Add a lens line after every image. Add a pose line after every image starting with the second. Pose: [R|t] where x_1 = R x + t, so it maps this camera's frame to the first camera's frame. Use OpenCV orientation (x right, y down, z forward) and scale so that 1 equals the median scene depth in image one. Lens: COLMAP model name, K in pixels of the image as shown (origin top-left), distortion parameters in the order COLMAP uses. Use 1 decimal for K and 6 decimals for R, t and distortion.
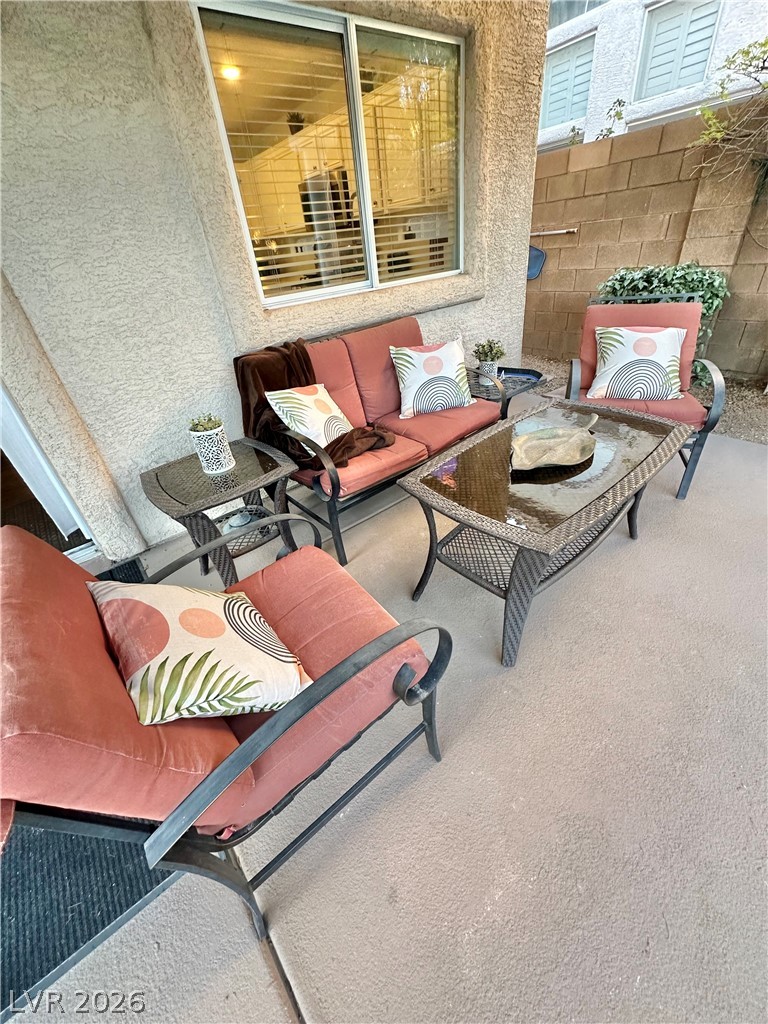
lens RADIAL K [[408.0, 0, 385.0], [0, 408.0, 512.8], [0, 0, 1]] dist [-0.001952, -0.000012]
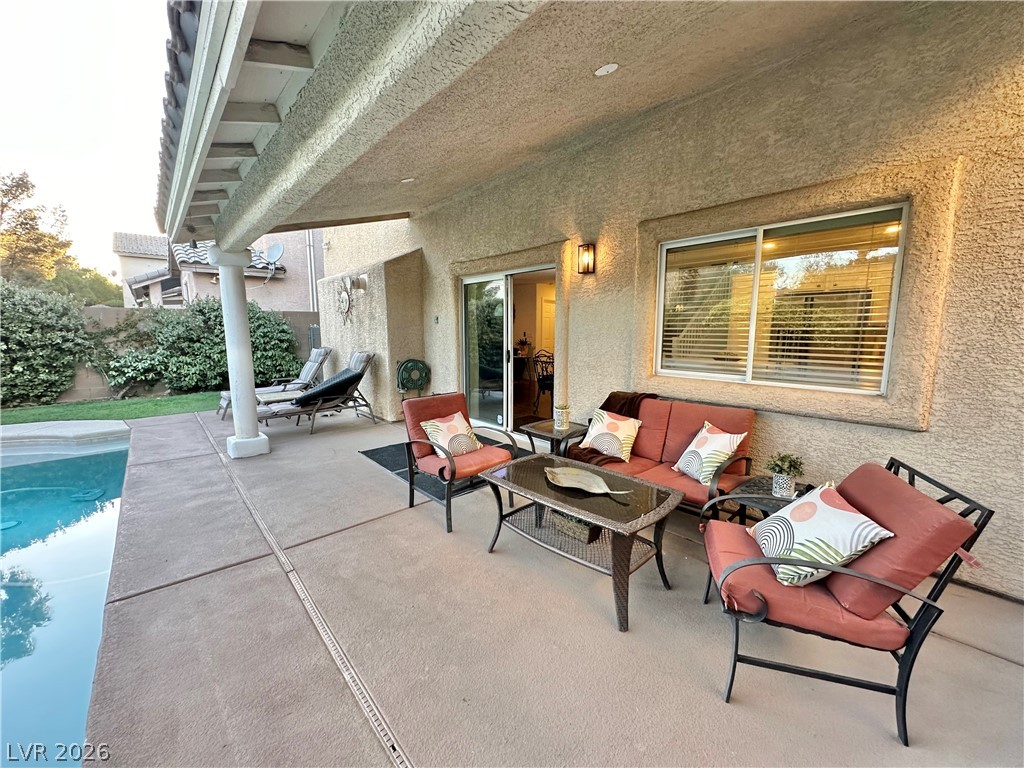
lens RADIAL K [[408.0, 0, 513.3], [0, 408.0, 384.4], [0, 0, 1]] dist [-0.001952, -0.000012]
pose [[0.046430, 0.234734, -0.970950, 1.336633], [-0.554734, 0.814400, 0.170360, -0.431431], [0.830731, 0.530709, 0.168028, 0.255794]]
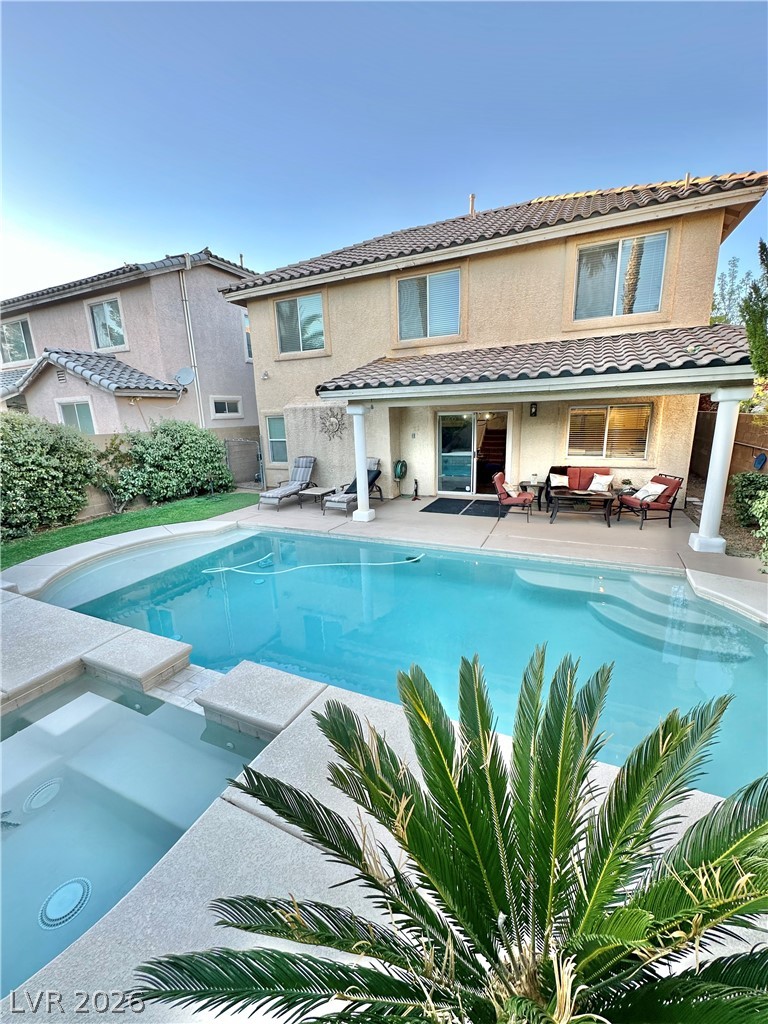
lens RADIAL K [[408.0, 0, 385.0], [0, 408.0, 512.8], [0, 0, 1]] dist [-0.001952, -0.000012]
pose [[0.446385, 0.287721, -0.847323, 2.695959], [-0.505519, 0.862408, 0.026527, 0.885946], [0.738371, 0.416497, 0.530414, -2.525192]]
